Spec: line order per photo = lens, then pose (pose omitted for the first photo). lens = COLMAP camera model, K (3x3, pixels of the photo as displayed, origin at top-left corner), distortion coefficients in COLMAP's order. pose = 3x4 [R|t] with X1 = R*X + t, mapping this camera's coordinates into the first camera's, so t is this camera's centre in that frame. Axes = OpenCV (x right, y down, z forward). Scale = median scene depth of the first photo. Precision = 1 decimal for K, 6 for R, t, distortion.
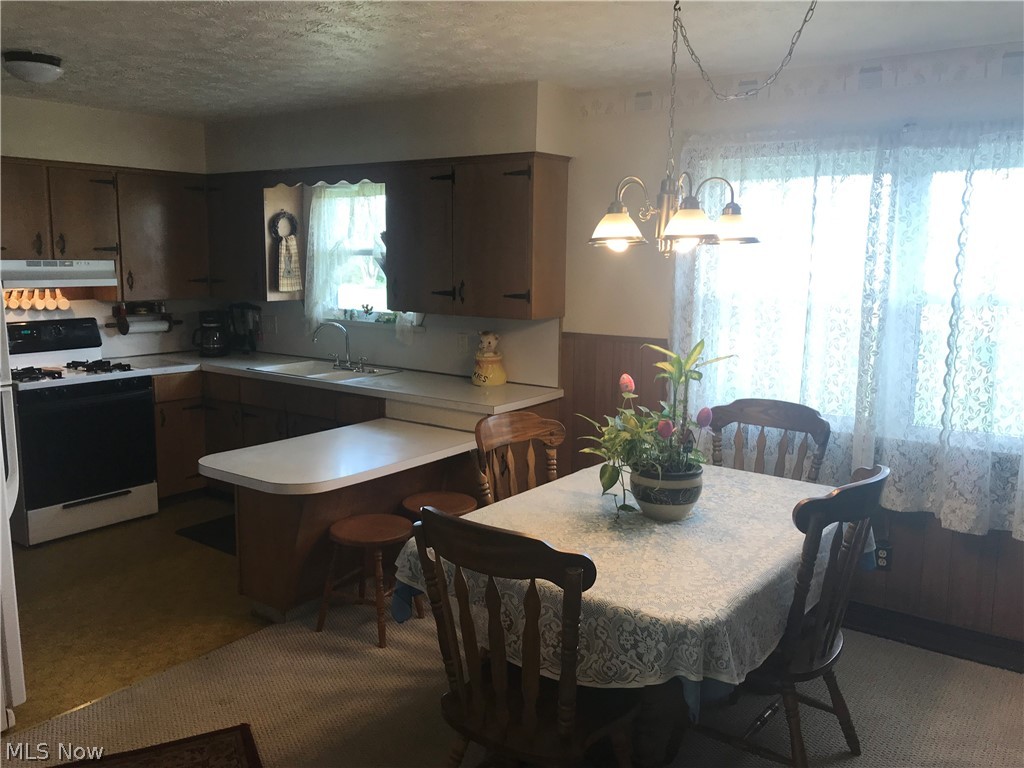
lens RADIAL K [[851.5, 0, 512.0], [0, 851.5, 384.0], [0, 0, 1]] dist [0.007877, 0.012974]
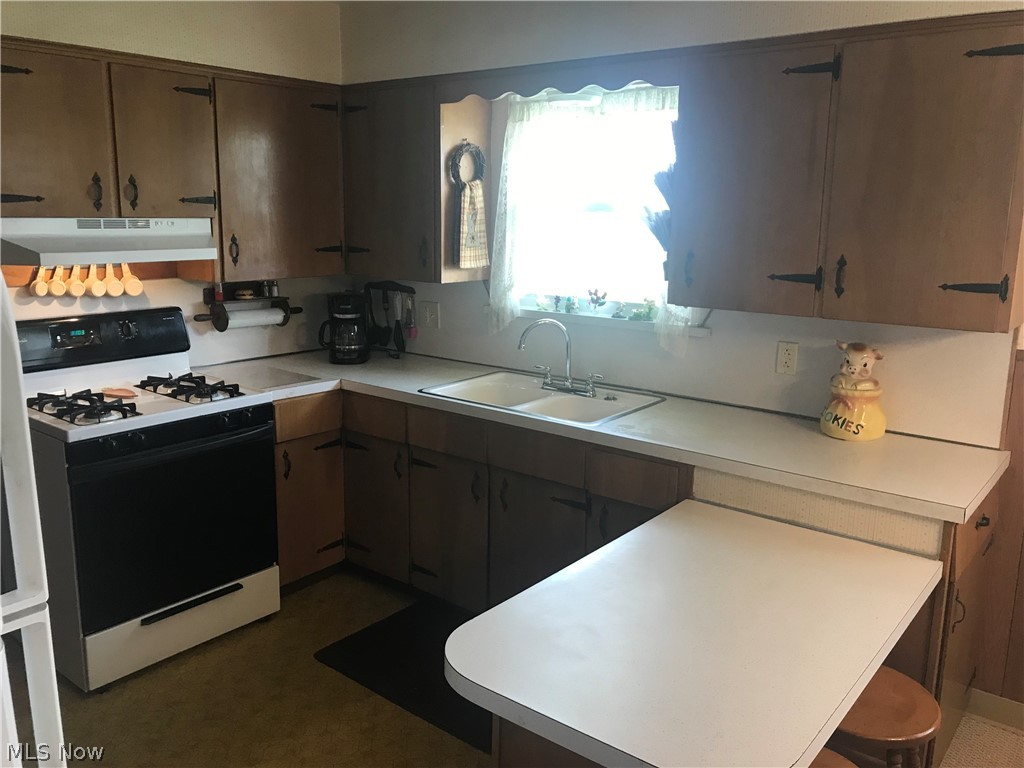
lens RADIAL K [[837.7, 0, 498.7], [0, 837.7, 380.3], [0, 0, 1]] dist [0.107597, -0.198273]
pose [[0.998424, 0.011752, -0.054872, -0.212957], [-0.009114, 0.998802, 0.048073, -0.056070], [0.055371, -0.047497, 0.997335, 0.371188]]
